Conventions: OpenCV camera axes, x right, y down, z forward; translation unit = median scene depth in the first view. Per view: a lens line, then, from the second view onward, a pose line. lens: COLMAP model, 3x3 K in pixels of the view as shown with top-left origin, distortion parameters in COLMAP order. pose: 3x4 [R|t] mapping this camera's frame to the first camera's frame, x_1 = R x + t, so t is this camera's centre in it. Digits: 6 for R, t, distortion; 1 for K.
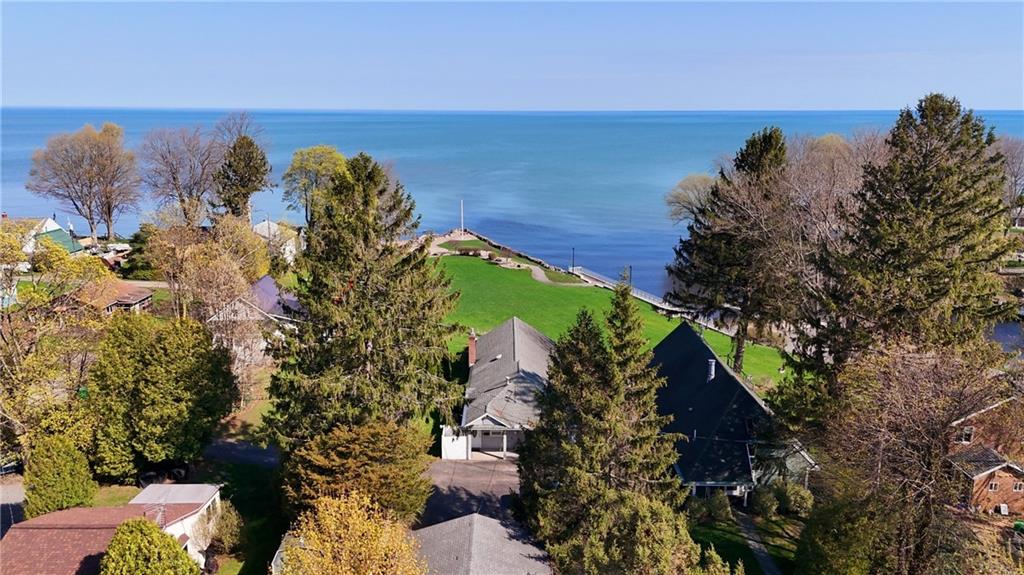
lens RADIAL K [[746.2, 0, 512.0], [0, 746.2, 287.5], [0, 0, 1]] dist [0.051467, -0.041992]
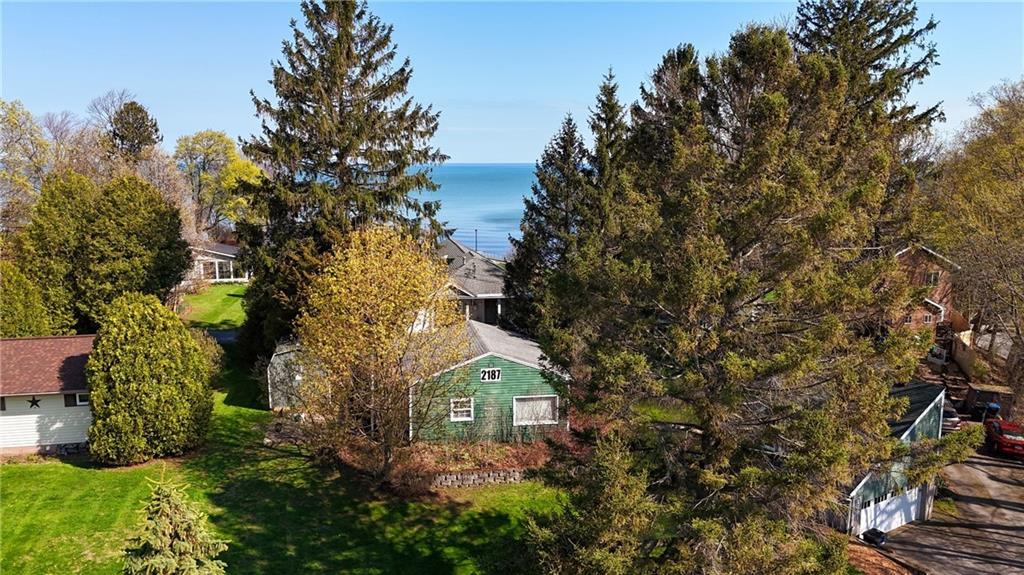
lens RADIAL K [[746.2, 0, 512.0], [0, 746.2, 287.5], [0, 0, 1]] dist [0.051467, -0.041992]
pose [[0.984250, -0.033683, 0.173542, -0.132393], [0.044381, 0.997322, -0.058137, 0.250652], [-0.171119, 0.064924, 0.983109, 0.000117]]
